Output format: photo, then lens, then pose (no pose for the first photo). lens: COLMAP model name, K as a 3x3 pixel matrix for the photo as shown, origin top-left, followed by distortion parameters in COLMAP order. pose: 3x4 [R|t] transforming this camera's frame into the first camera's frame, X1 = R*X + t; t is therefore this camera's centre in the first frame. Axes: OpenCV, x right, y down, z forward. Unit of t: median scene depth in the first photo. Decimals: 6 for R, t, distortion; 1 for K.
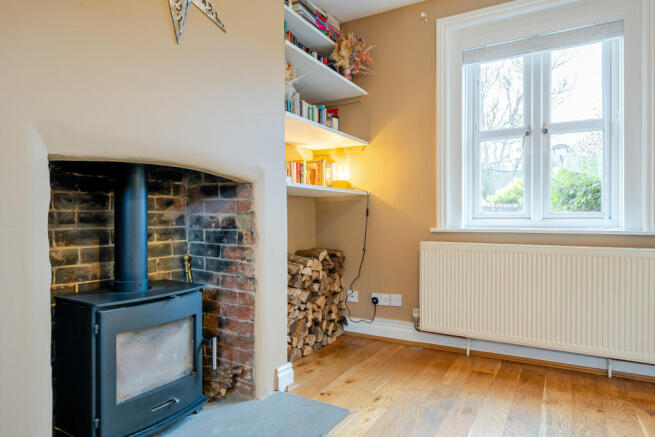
lens RADIAL K [[411.7, 0, 326.8], [0, 411.7, 219.2], [0, 0, 1]] dist [0.010155, -0.000019]
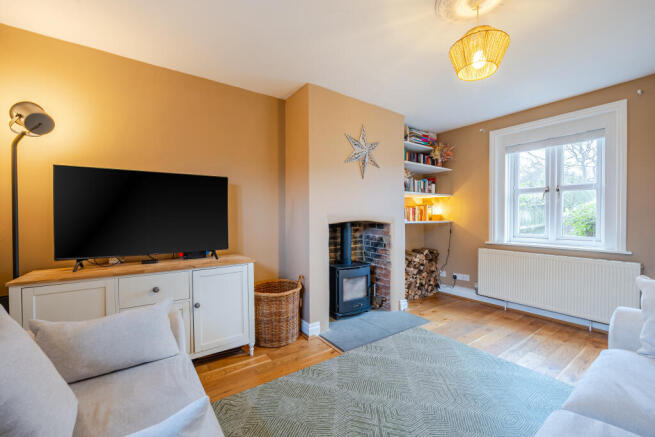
lens RADIAL K [[267.6, 0, 326.2], [0, 267.6, 219.9], [0, 0, 1]] dist [-0.003515, -0.000212]
pose [[0.909410, 0.007050, -0.415841, 0.103805], [-0.004491, 0.999964, 0.007131, -0.089883], [0.415876, -0.004618, 0.909410, -0.459855]]
